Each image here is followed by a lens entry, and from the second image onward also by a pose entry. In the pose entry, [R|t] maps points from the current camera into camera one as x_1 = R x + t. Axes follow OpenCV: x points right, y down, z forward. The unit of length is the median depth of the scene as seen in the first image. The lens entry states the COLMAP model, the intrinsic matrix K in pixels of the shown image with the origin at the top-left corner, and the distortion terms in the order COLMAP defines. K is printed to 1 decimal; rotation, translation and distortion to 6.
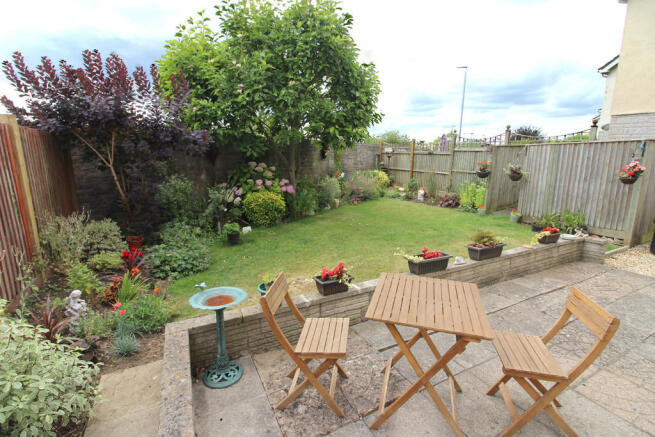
lens RADIAL K [[305.7, 0, 327.7], [0, 305.7, 216.7], [0, 0, 1]] dist [-0.003267, -0.001103]
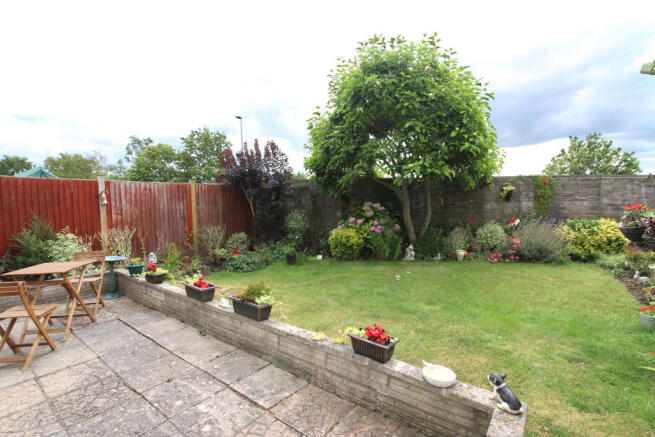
lens RADIAL K [[305.7, 0, 327.6], [0, 305.7, 218.9], [0, 0, 1]] dist [-0.003267, -0.001103]
pose [[0.426153, 0.052153, -0.903146, 1.262296], [-0.170580, 0.985061, -0.023606, -0.126945], [0.888423, 0.164119, 0.428683, 0.757548]]
